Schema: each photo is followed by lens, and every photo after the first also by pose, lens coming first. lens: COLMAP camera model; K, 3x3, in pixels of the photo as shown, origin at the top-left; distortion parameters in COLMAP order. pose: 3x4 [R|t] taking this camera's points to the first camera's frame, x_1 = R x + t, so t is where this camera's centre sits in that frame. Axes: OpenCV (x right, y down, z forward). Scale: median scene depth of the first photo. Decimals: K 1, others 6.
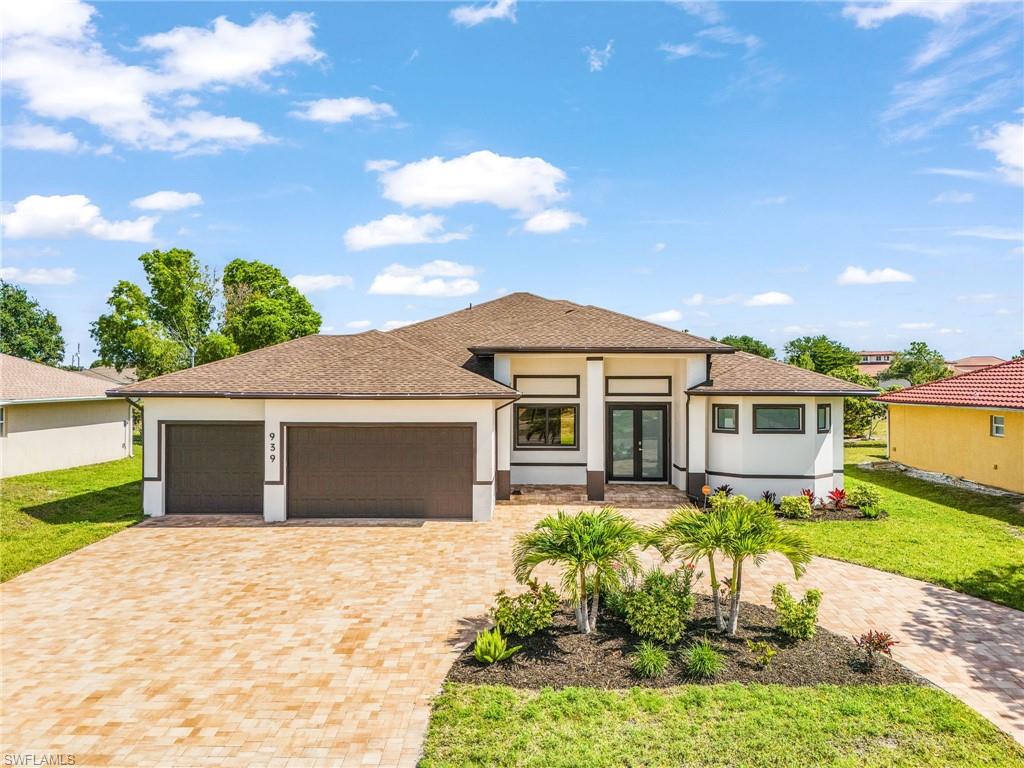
lens RADIAL K [[784.5, 0, 495.4], [0, 784.5, 364.7], [0, 0, 1]] dist [0.040170, -0.002545]
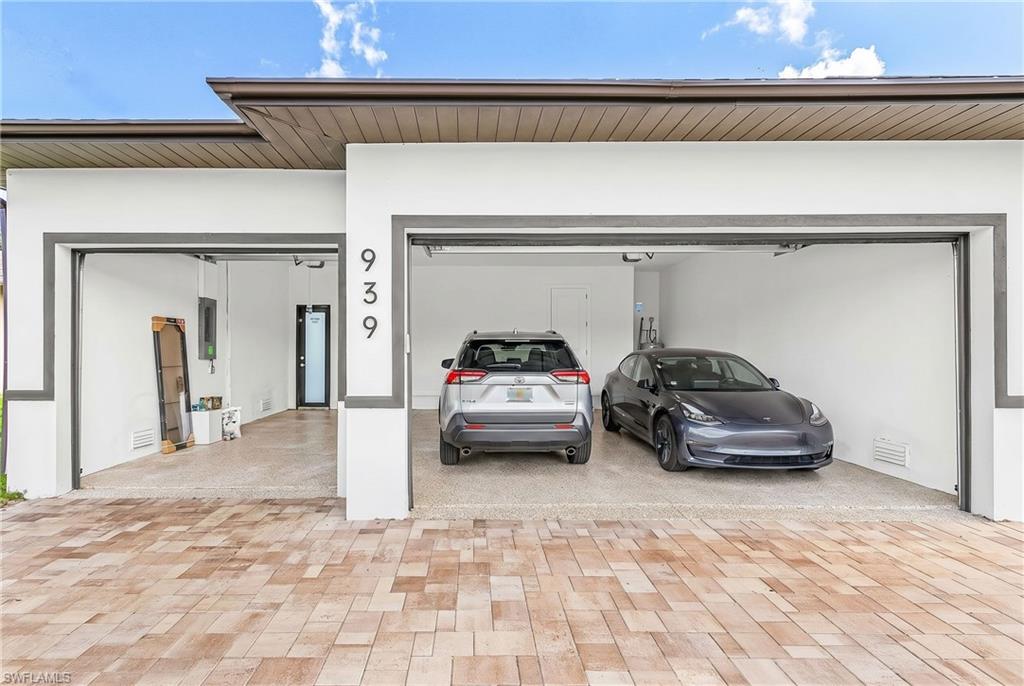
lens RADIAL K [[499.5, 0, 468.4], [0, 499.5, 355.9], [0, 0, 1]] dist [0.000405, -0.000004]
pose [[0.999514, 0.000854, 0.031160, -0.236721], [-0.001302, 0.999896, 0.014374, 0.121538], [-0.031145, -0.014407, 0.999411, 0.754329]]
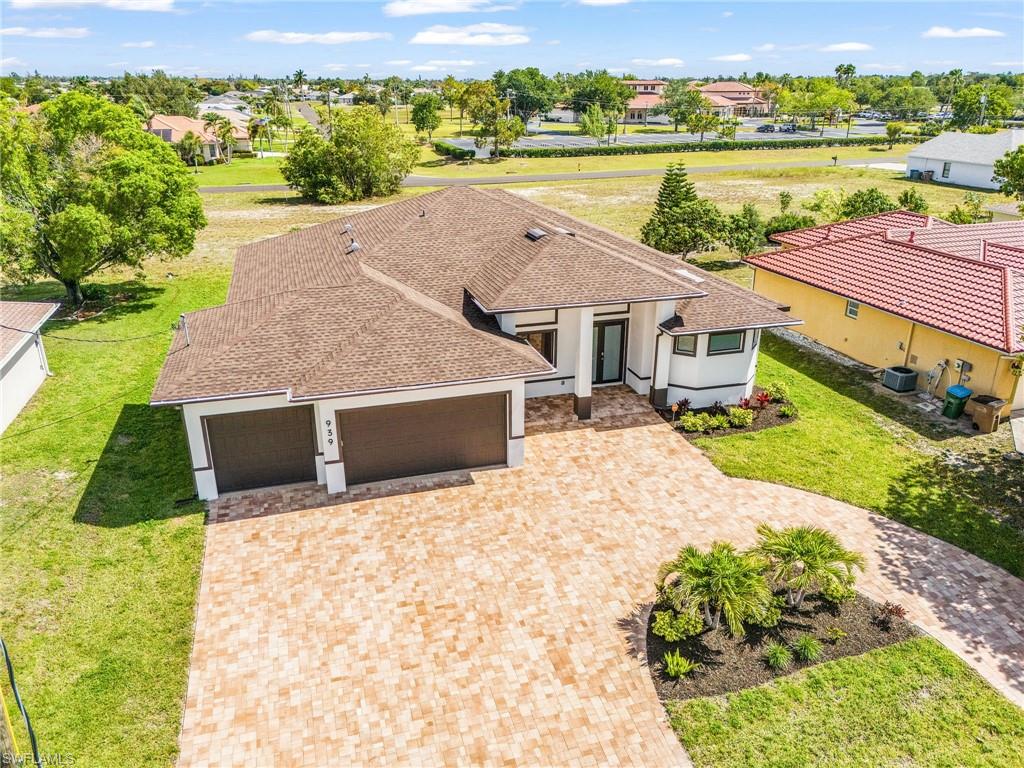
lens RADIAL K [[784.7, 0, 512.0], [0, 784.7, 384.0], [0, 0, 1]] dist [0.061745, -0.003057]
pose [[0.946158, -0.121668, 0.299971, -0.344313], [-0.002233, 0.924202, 0.381898, -0.349777], [-0.323698, -0.362005, 0.874169, 0.003573]]
